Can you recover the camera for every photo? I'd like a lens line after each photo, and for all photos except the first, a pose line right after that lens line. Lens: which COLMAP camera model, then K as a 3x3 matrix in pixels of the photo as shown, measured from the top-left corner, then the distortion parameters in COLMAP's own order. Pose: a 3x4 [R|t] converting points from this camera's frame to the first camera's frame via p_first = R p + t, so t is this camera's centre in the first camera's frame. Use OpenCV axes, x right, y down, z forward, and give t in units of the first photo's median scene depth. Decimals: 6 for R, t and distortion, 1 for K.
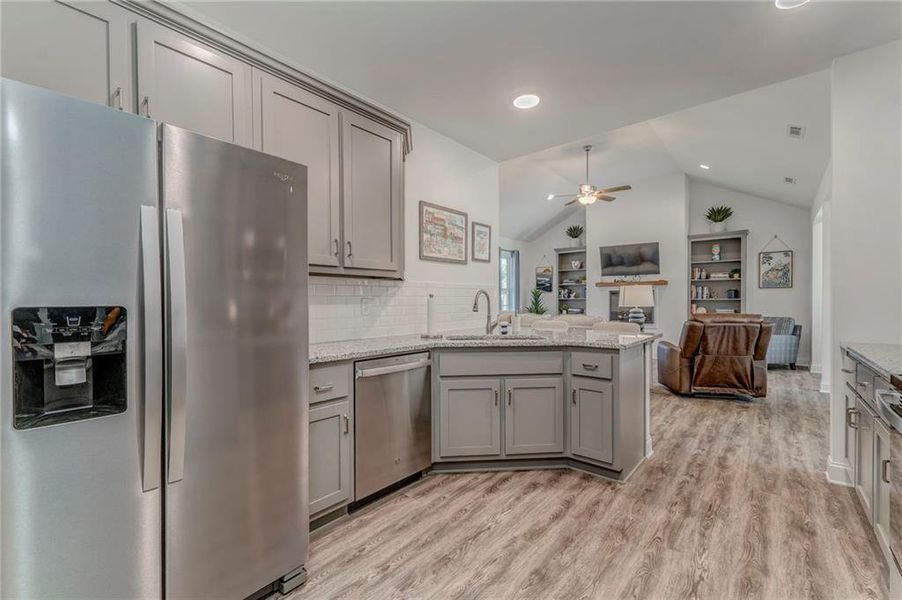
lens RADIAL K [[386.8, 0, 449.5], [0, 386.8, 303.6], [0, 0, 1]] dist [0.002127, 0.000058]
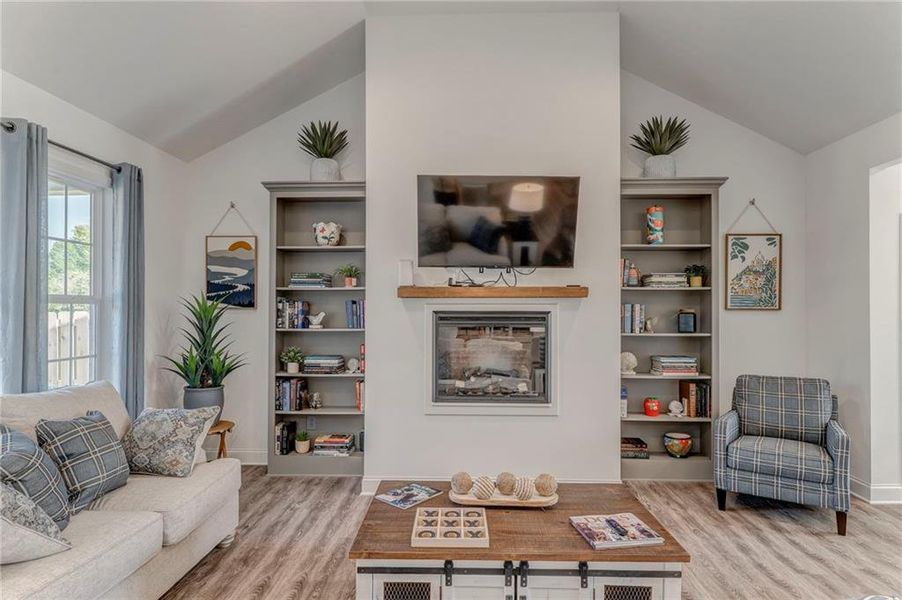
lens RADIAL K [[506.1, 0, 450.0], [0, 506.1, 304.2], [0, 0, 1]] dist [0.001544, -0.000196]
pose [[0.790078, 0.011983, 0.612889, 0.172486], [-0.001834, 0.999851, -0.017185, -0.036413], [-0.613004, 0.012453, 0.789982, 0.735783]]
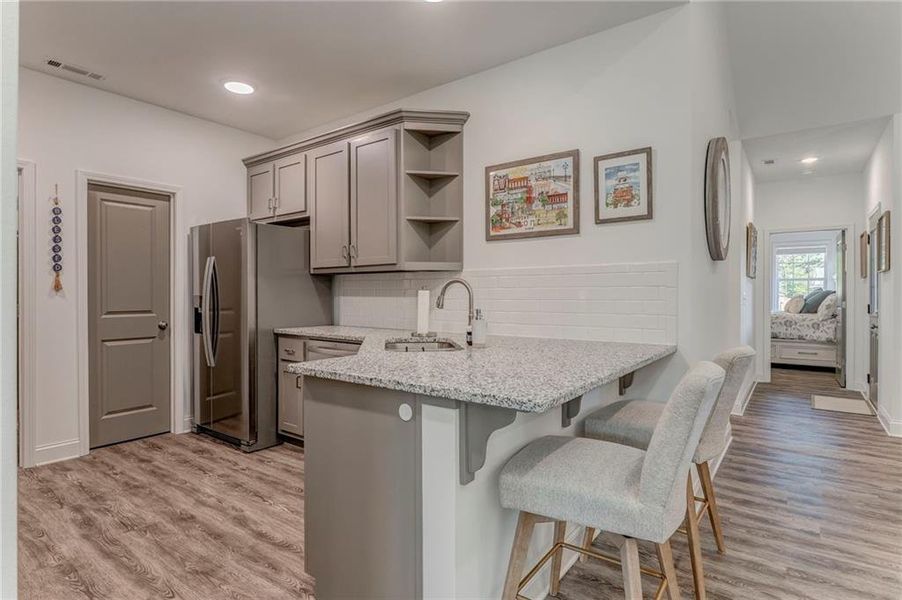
lens RADIAL K [[468.0, 0, 448.6], [0, 468.0, 294.5], [0, 0, 1]] dist [-0.000992, -0.000729]
pose [[0.055050, 0.007039, -0.998459, 0.412468], [-0.006873, 0.999954, 0.006671, -0.005366], [0.998460, 0.006496, 0.055095, 0.409484]]
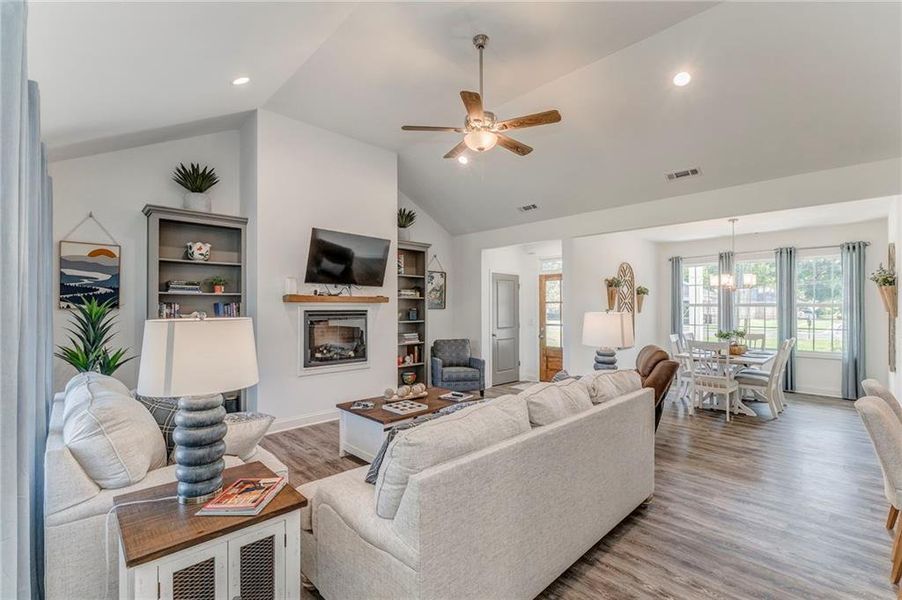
lens RADIAL K [[404.8, 0, 449.4], [0, 404.8, 304.4], [0, 0, 1]] dist [-0.002747, -0.000573]
pose [[0.107221, 0.010125, 0.994184, -0.158927], [0.003728, 0.999937, -0.010586, -0.040325], [-0.994228, 0.004841, 0.107176, 0.852443]]
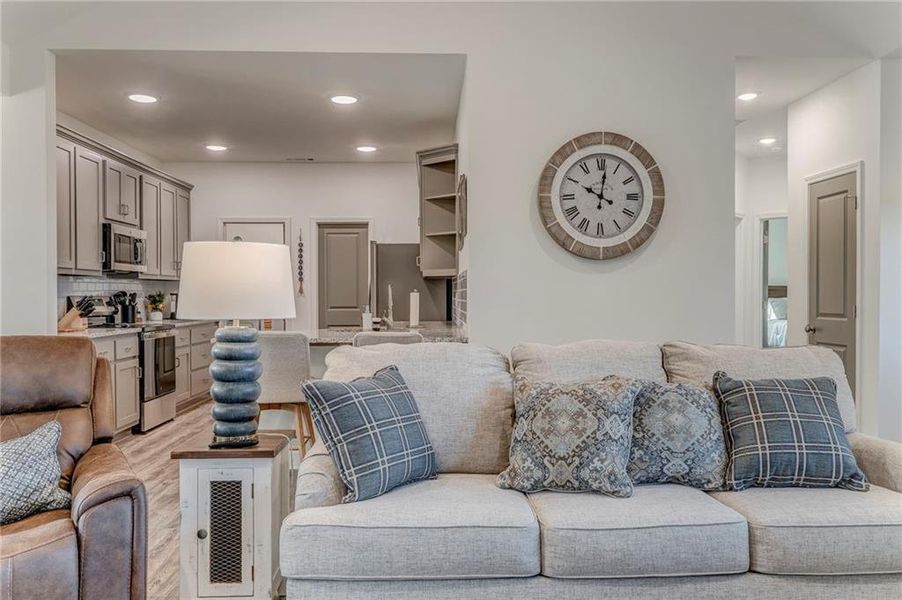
lens RADIAL K [[701.2, 0, 451.0], [0, 701.2, 300.0], [0, 0, 1]] dist [0.005744, 0.001305]
pose [[-0.744533, 0.012461, -0.667469, 0.508119], [0.001751, 0.999859, 0.016713, -0.011024], [0.667583, 0.011275, -0.744450, 1.062695]]
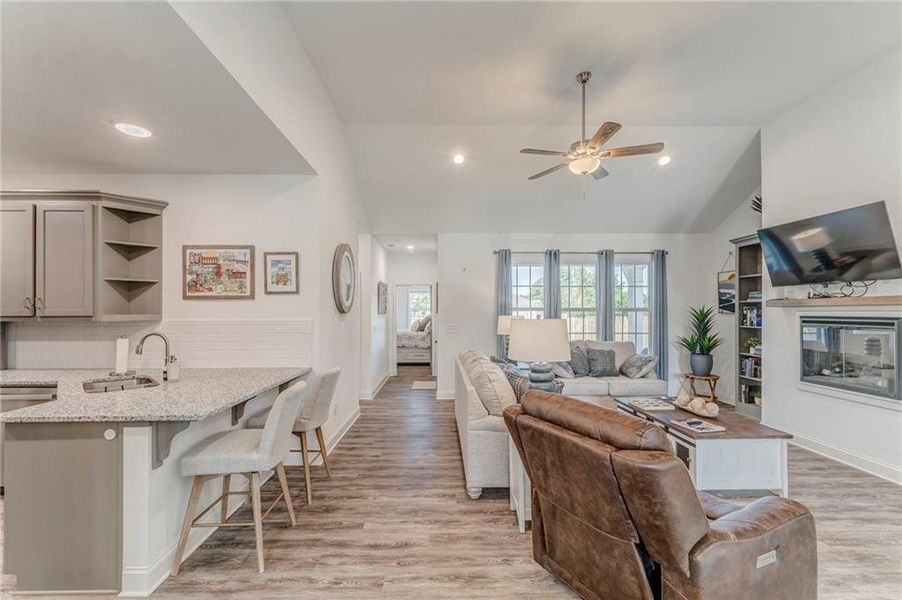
lens RADIAL K [[379.0, 0, 444.0], [0, 379.0, 308.5], [0, 0, 1]] dist [0.002781, 0.000274]
pose [[0.652302, -0.000348, -0.757959, 0.564156], [-0.008122, 0.999939, -0.007448, -0.040959], [0.757916, 0.011015, 0.652260, 0.405056]]
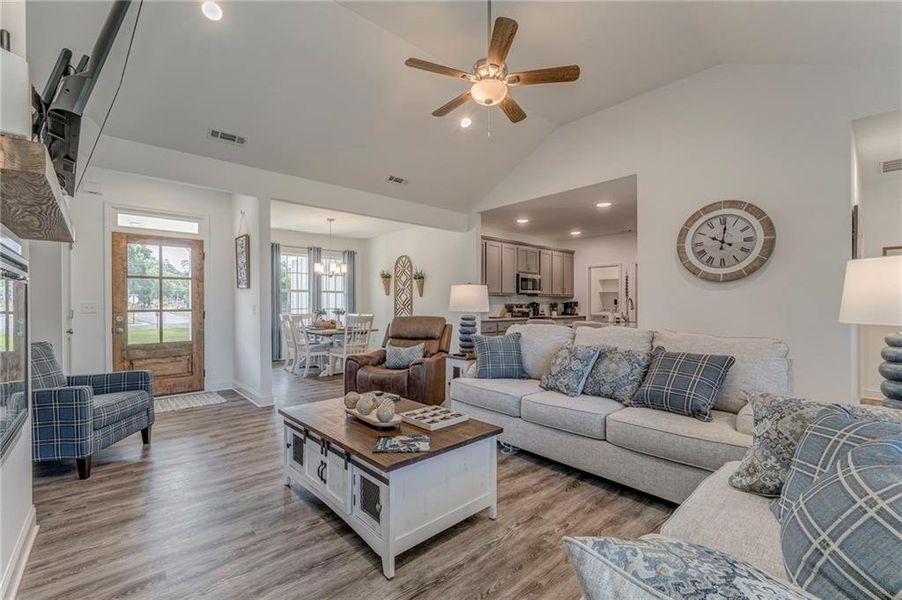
lens RADIAL K [[384.6, 0, 450.9], [0, 384.6, 305.2], [0, 0, 1]] dist [0.010582, 0.000114]
pose [[-0.990369, 0.004452, 0.138382, 0.294574], [0.005868, 0.999935, 0.009823, -0.010662], [-0.138329, 0.010541, -0.990330, 1.279163]]
